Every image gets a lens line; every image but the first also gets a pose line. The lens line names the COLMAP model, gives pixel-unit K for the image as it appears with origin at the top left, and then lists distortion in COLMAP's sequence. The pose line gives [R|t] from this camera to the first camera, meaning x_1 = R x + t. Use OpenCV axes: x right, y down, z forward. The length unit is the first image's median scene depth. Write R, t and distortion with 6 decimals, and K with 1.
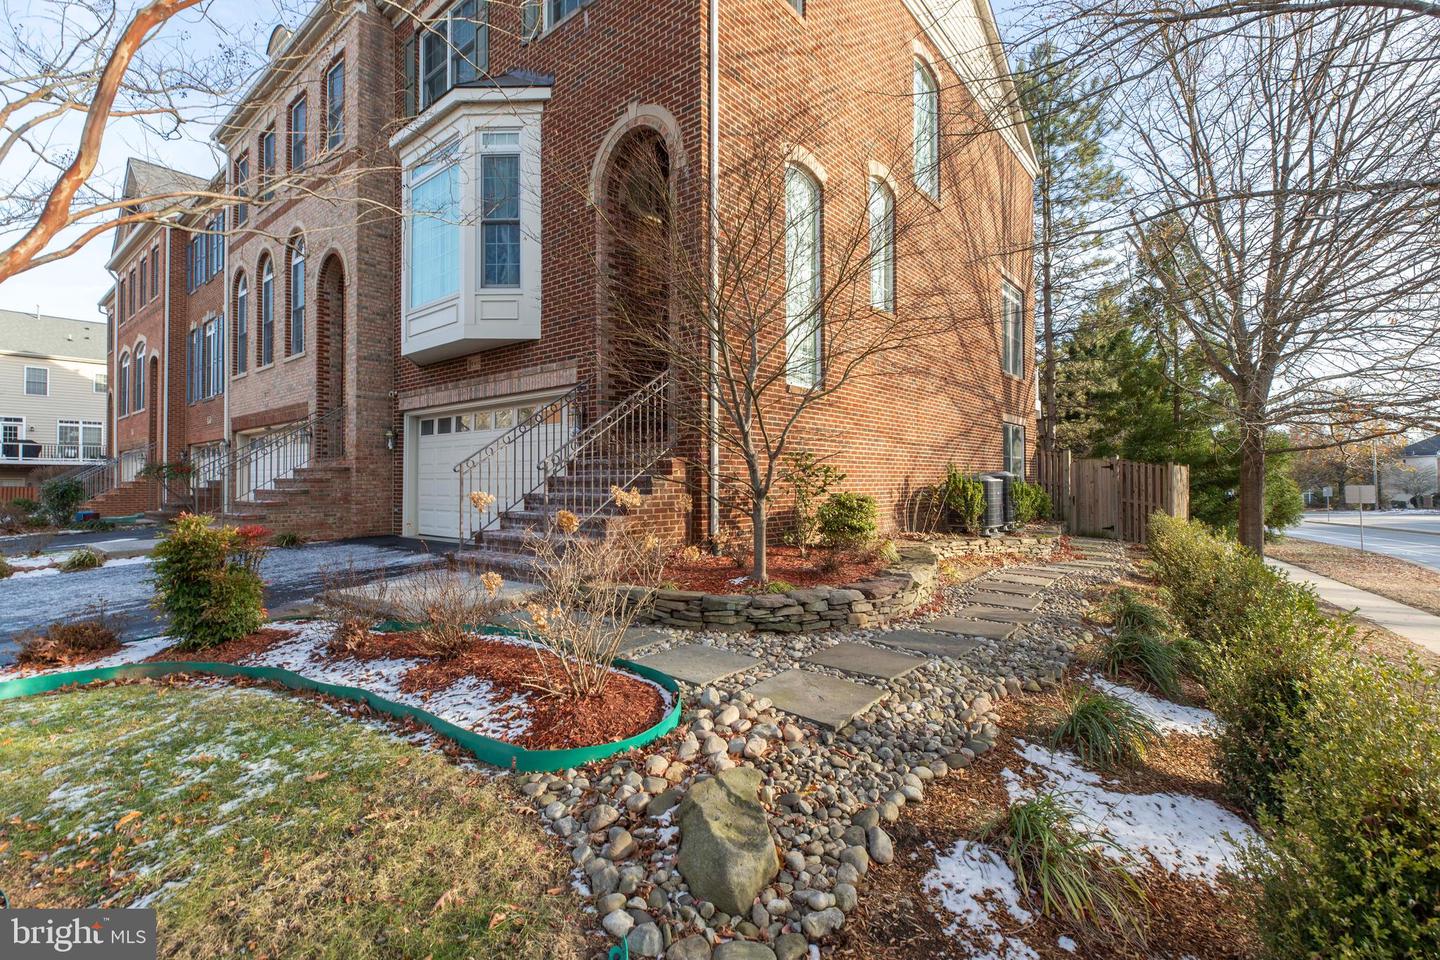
lens RADIAL K [[647.5, 0, 722.9], [0, 647.5, 491.0], [0, 0, 1]] dist [0.002401, 0.000522]
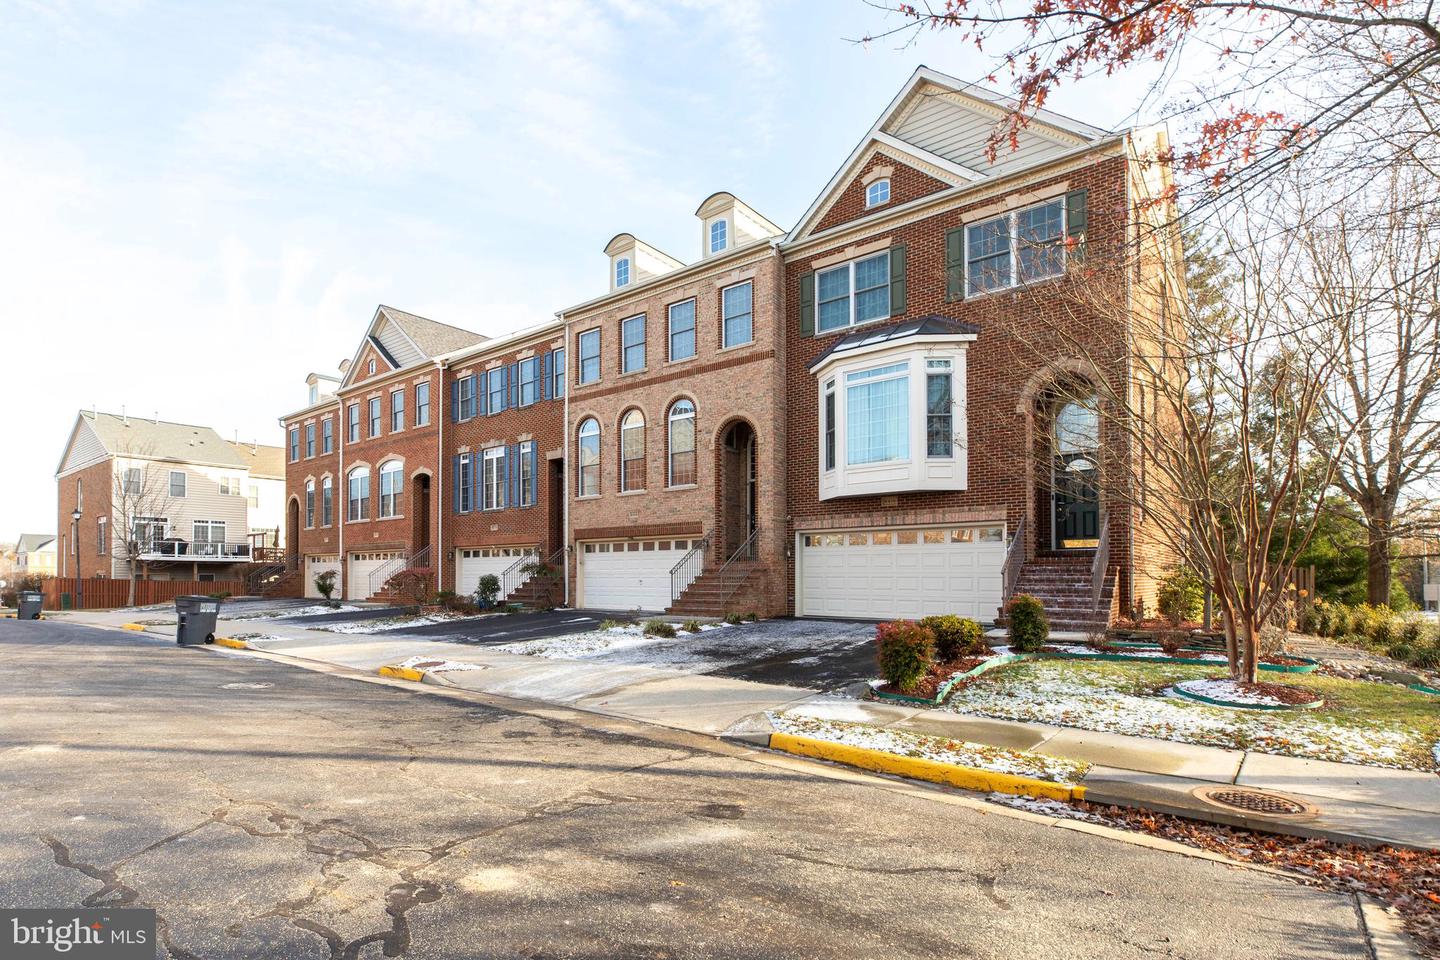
lens RADIAL K [[738.1, 0, 630.1], [0, 738.1, 554.4], [0, 0, 1]] dist [-0.002080, 0.000360]
pose [[0.999303, 0.005521, -0.036906, -0.970387], [-0.007374, 0.998709, -0.050250, 0.016746], [0.036581, 0.050487, 0.998055, -0.760774]]
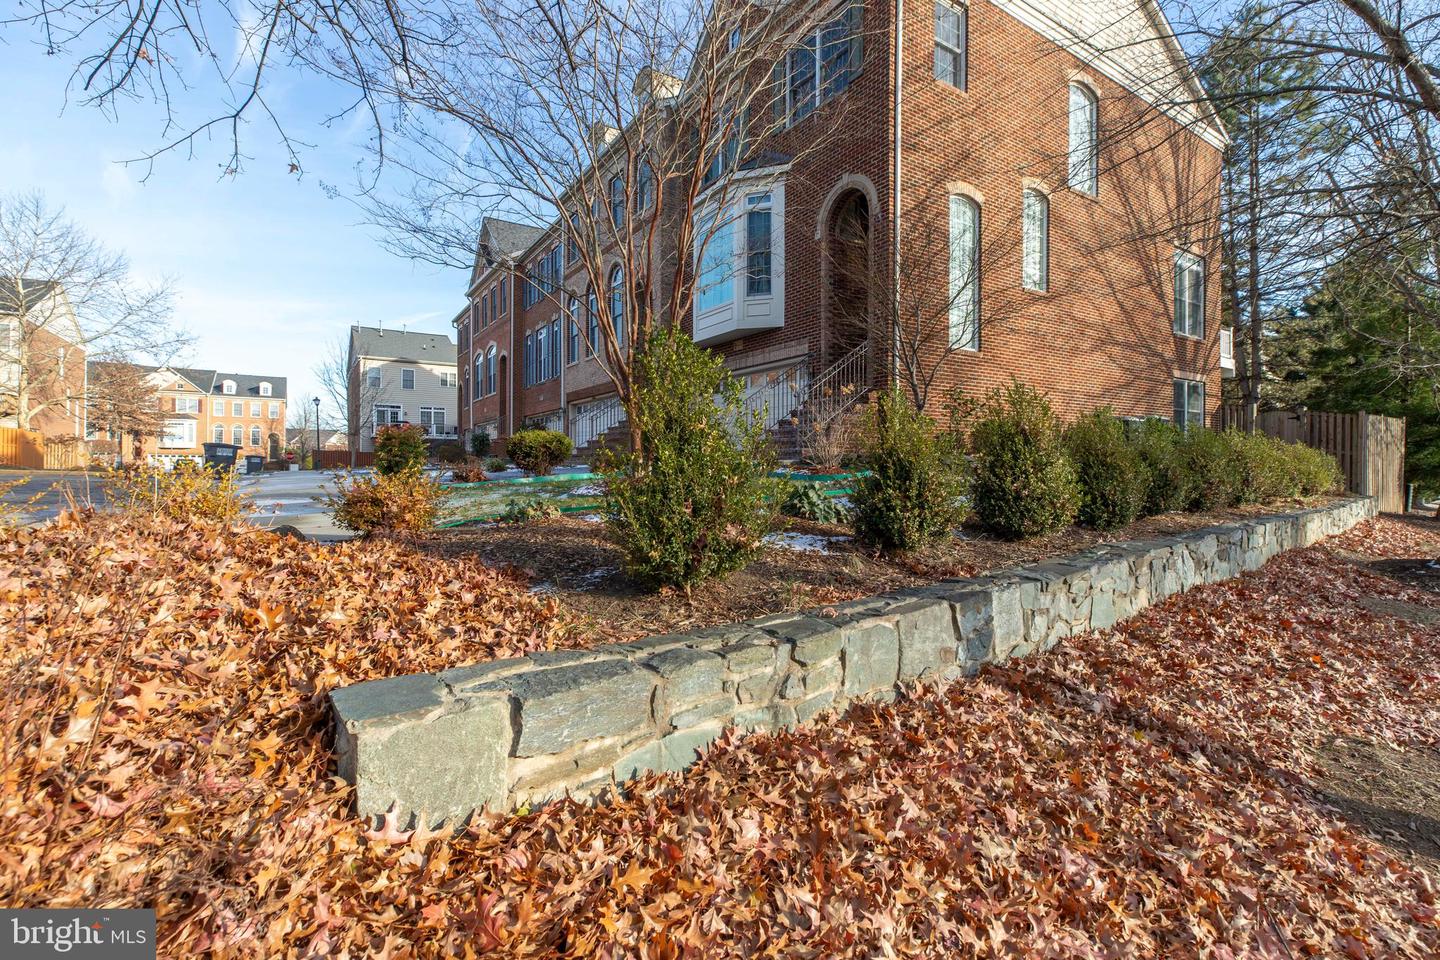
lens RADIAL K [[647.5, 0, 729.2], [0, 647.5, 466.3], [0, 0, 1]] dist [0.002401, 0.000522]
pose [[0.956297, 0.004978, -0.292354, 0.046375], [-0.009372, 0.999863, -0.013630, 0.116733], [0.292246, 0.015775, 0.956213, -0.492087]]
